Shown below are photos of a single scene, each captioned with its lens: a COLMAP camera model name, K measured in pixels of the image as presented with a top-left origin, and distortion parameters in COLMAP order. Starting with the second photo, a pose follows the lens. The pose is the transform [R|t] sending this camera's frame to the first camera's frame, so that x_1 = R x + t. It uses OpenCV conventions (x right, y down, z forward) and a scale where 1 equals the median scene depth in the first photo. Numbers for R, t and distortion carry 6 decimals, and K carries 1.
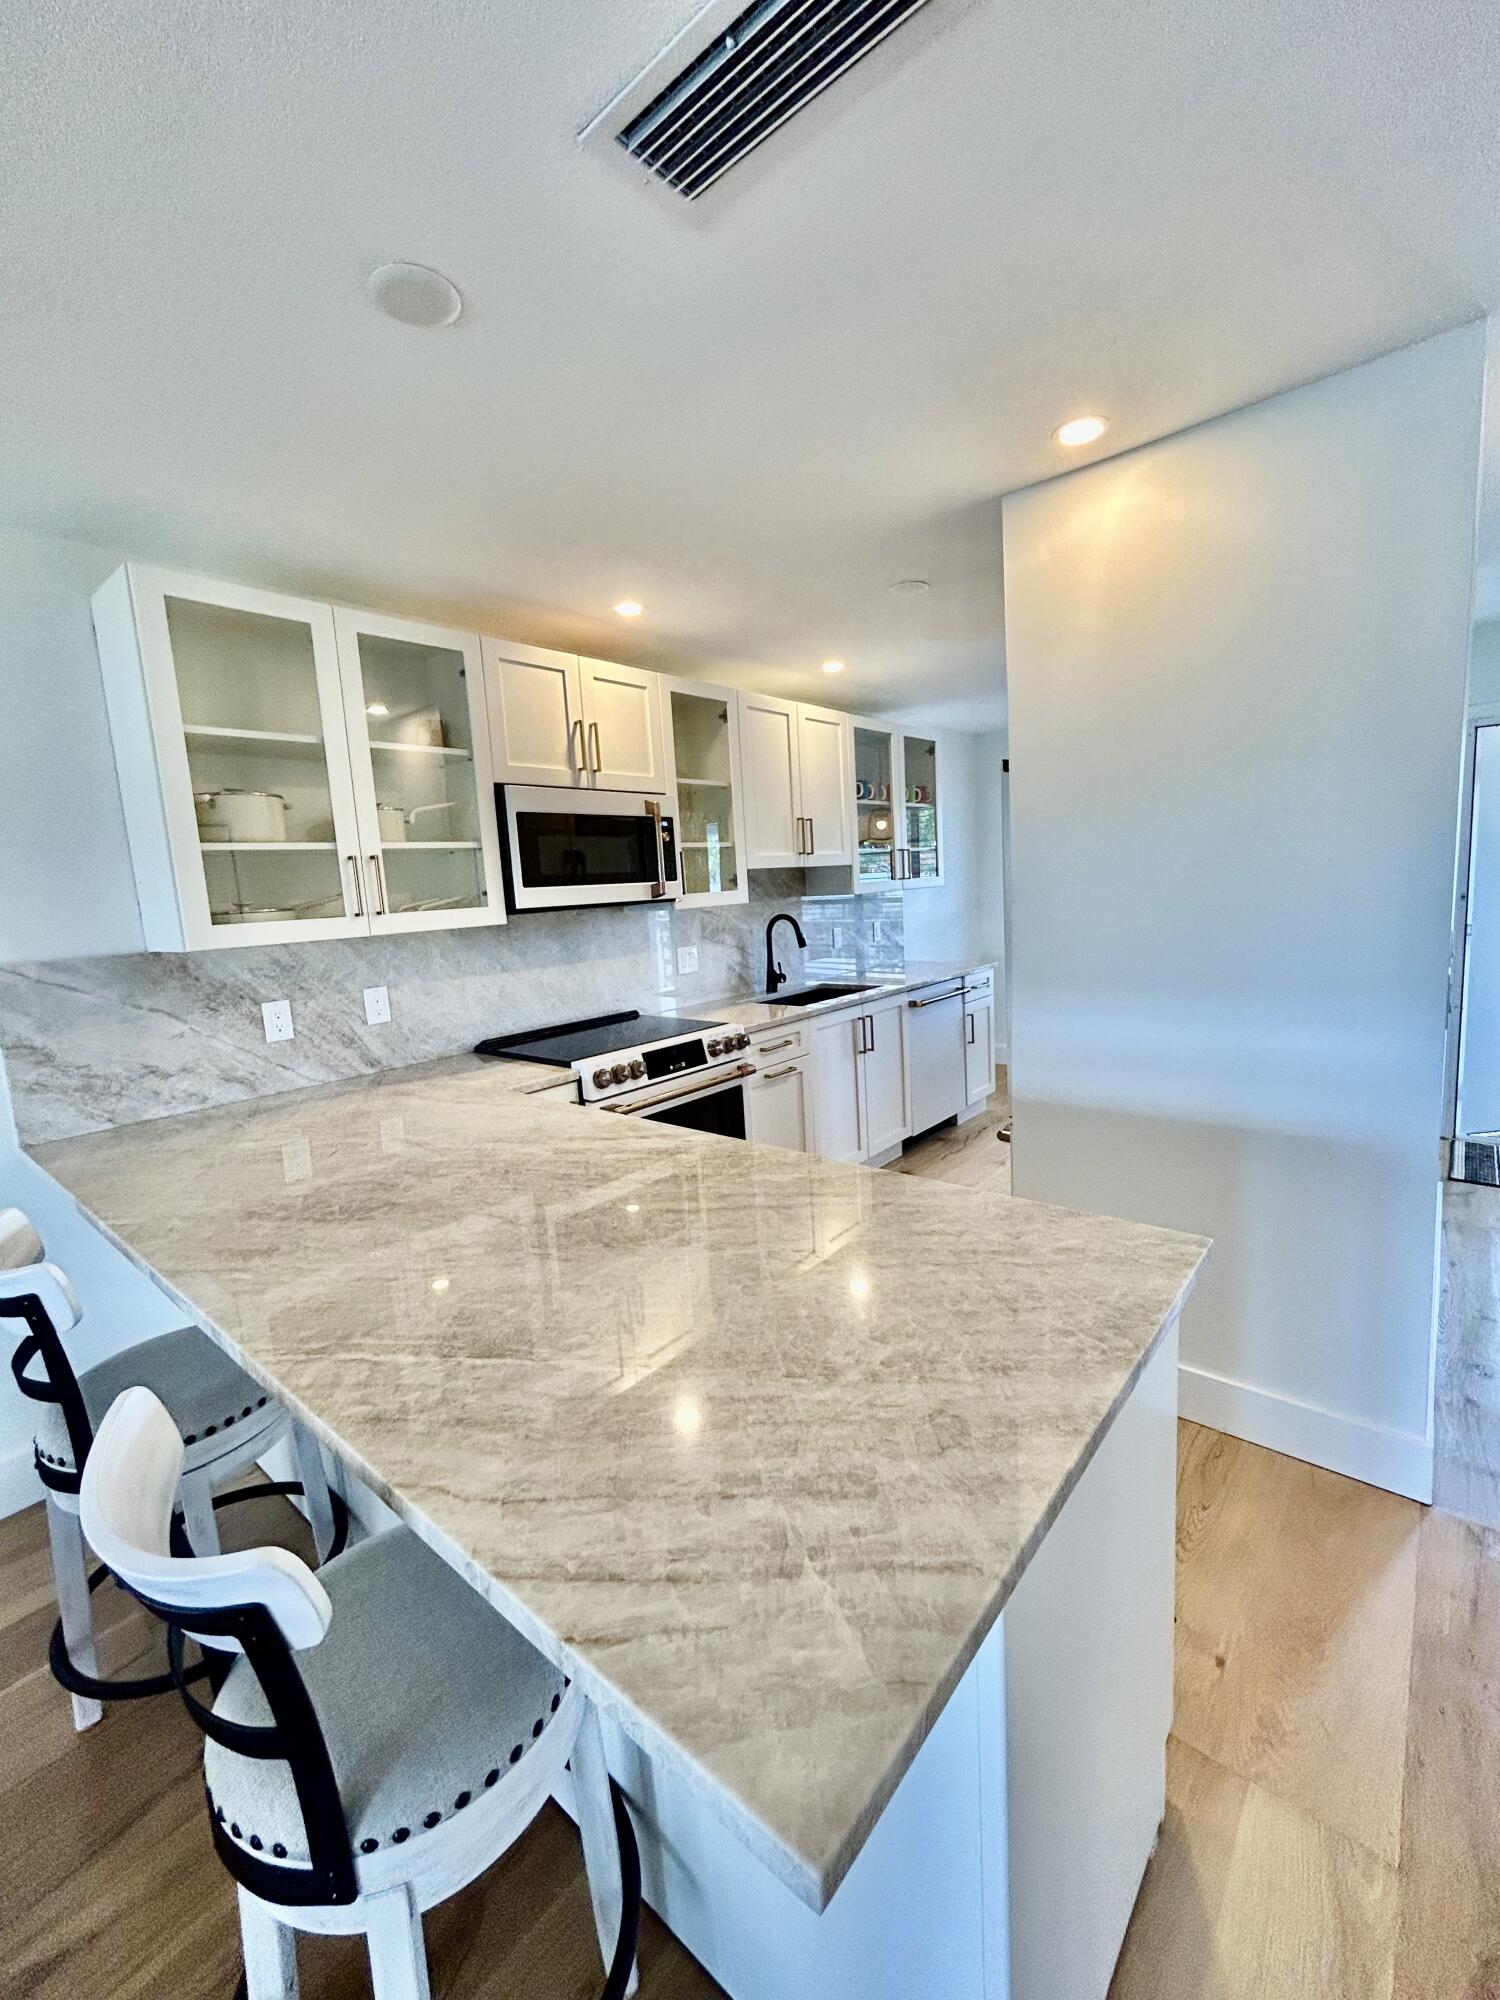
lens RADIAL K [[805.3, 0, 750.0], [0, 805.3, 1000.0], [0, 0, 1]] dist [-0.003293, -0.000112]
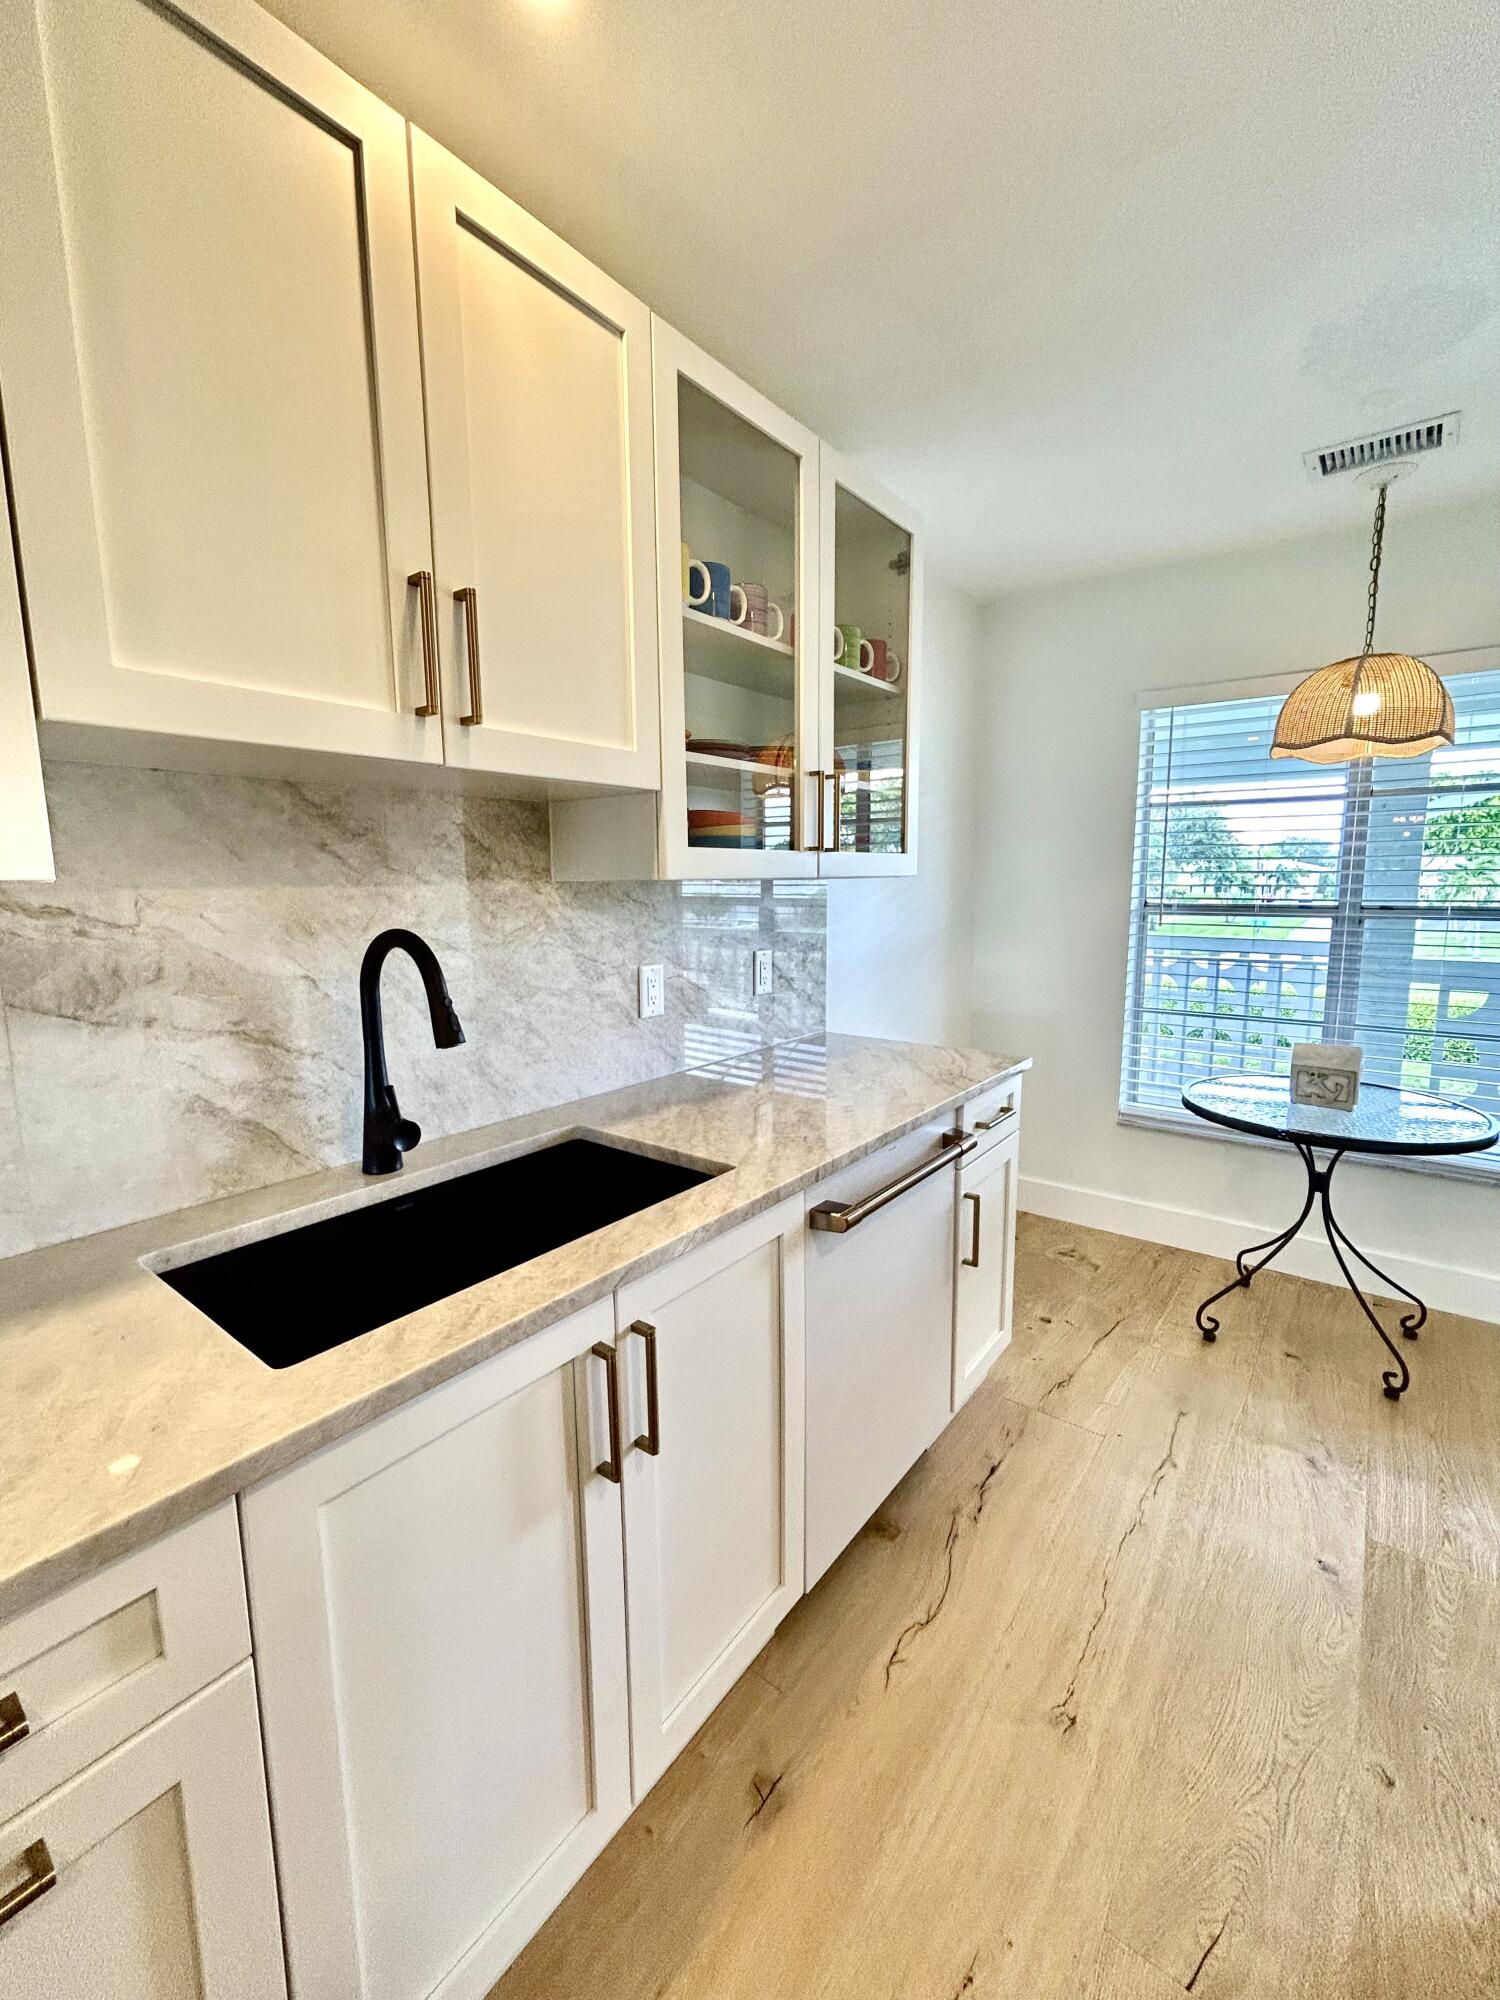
lens RADIAL K [[814.9, 0, 750.0], [0, 814.9, 1000.0], [0, 0, 1]] dist [-0.000644, 0.000108]
pose [[0.997301, 0.042612, 0.059788, 0.142831], [-0.042860, 0.999077, 0.002874, -0.080617], [-0.059610, -0.005429, 0.998207, 0.635165]]
